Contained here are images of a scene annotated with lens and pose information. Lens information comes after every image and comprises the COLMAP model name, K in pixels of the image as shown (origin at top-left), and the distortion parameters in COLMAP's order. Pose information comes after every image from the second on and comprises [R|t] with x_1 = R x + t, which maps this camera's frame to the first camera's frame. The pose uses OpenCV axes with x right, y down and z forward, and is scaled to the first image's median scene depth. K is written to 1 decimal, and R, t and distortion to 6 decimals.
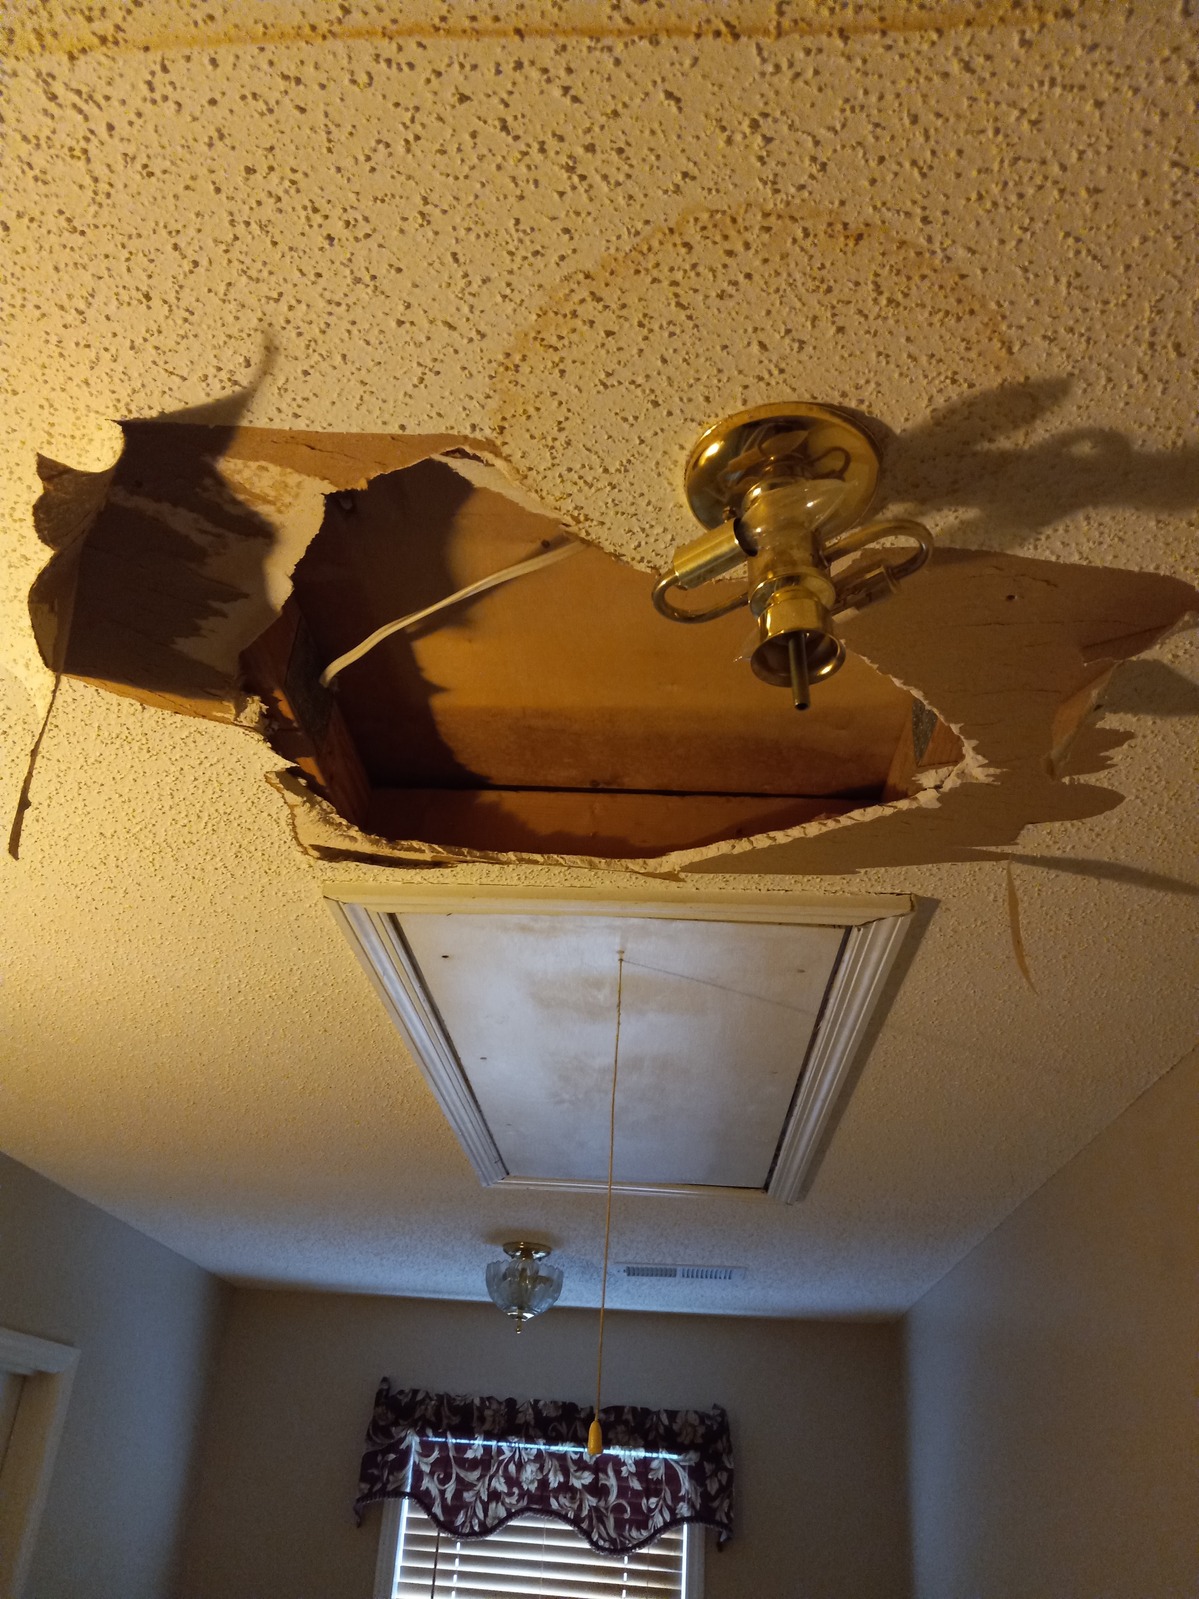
lens RADIAL K [[1255.4, 0, 600.8], [0, 1255.4, 808.9], [0, 0, 1]] dist [-0.010437, 0.004929]
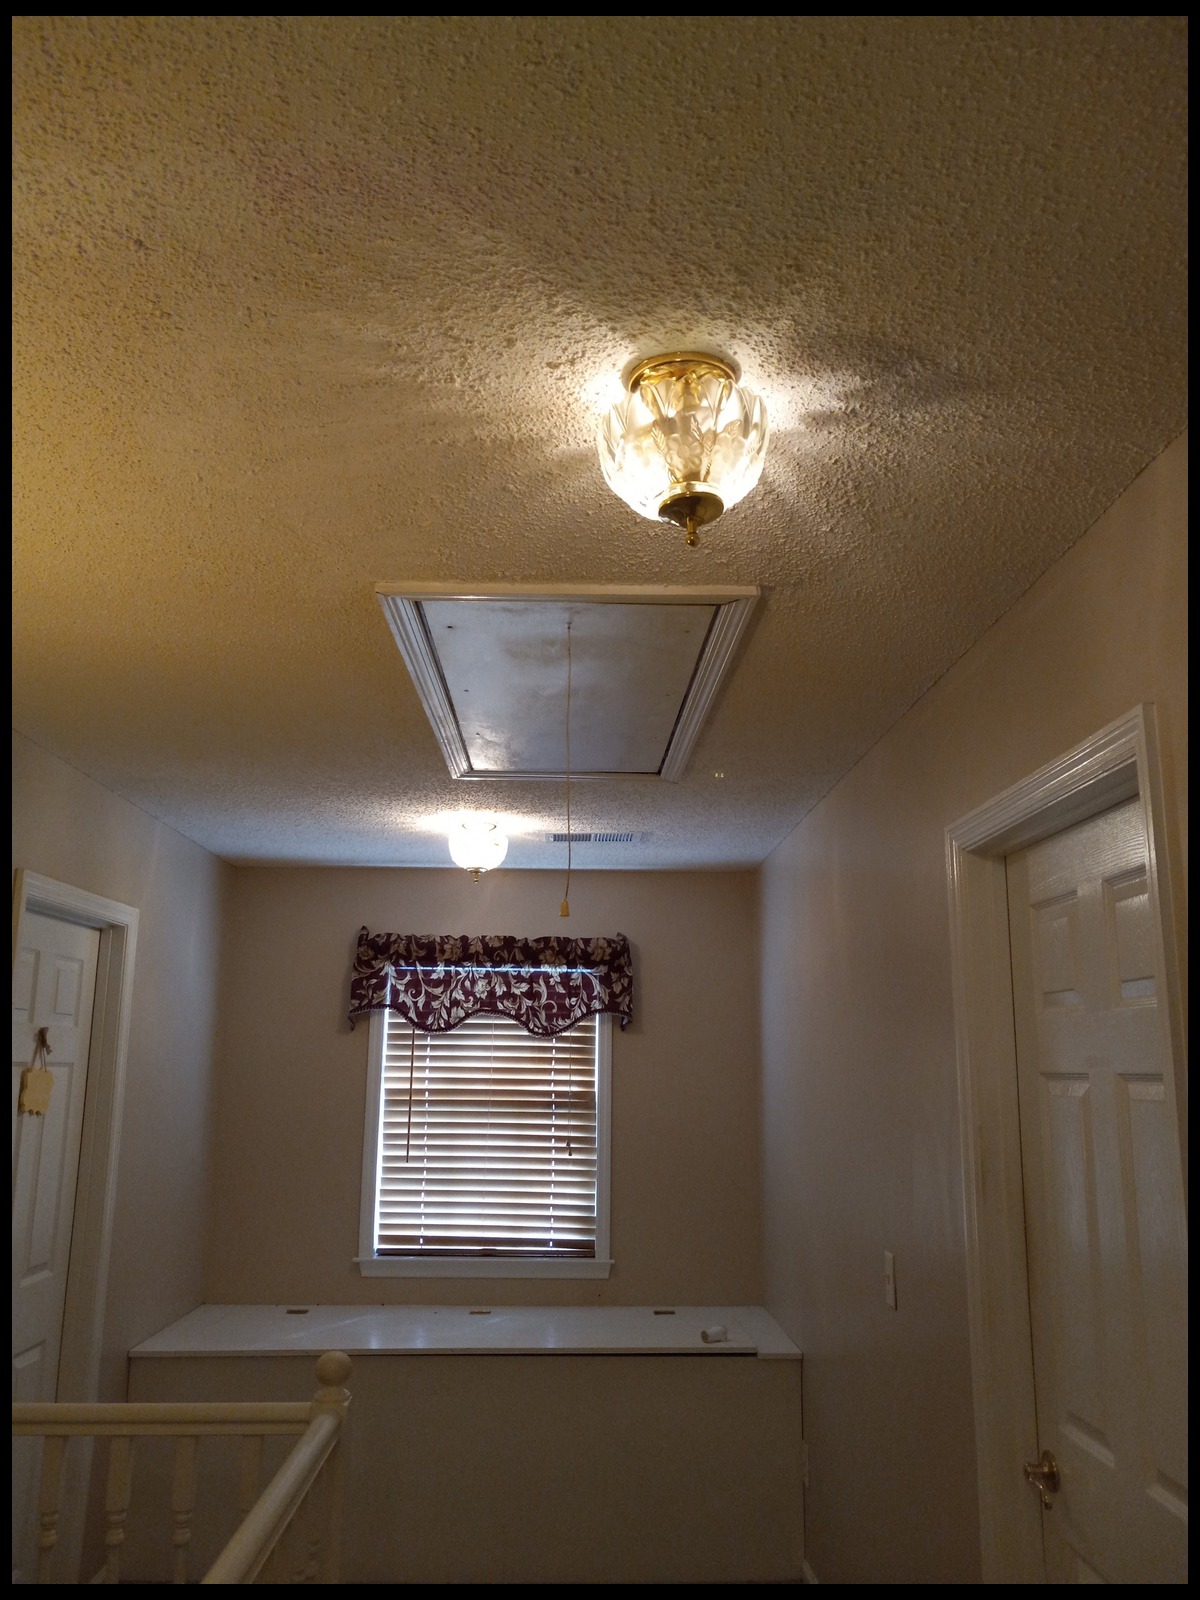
lens RADIAL K [[1256.2, 0, 601.7], [0, 1256.2, 799.7], [0, 0, 1]] dist [-0.010437, 0.004929]
pose [[0.995812, -0.032051, 0.085620, -0.036955], [0.004919, 0.953960, 0.299893, -0.061780], [-0.091290, -0.298216, 0.950123, -0.227766]]
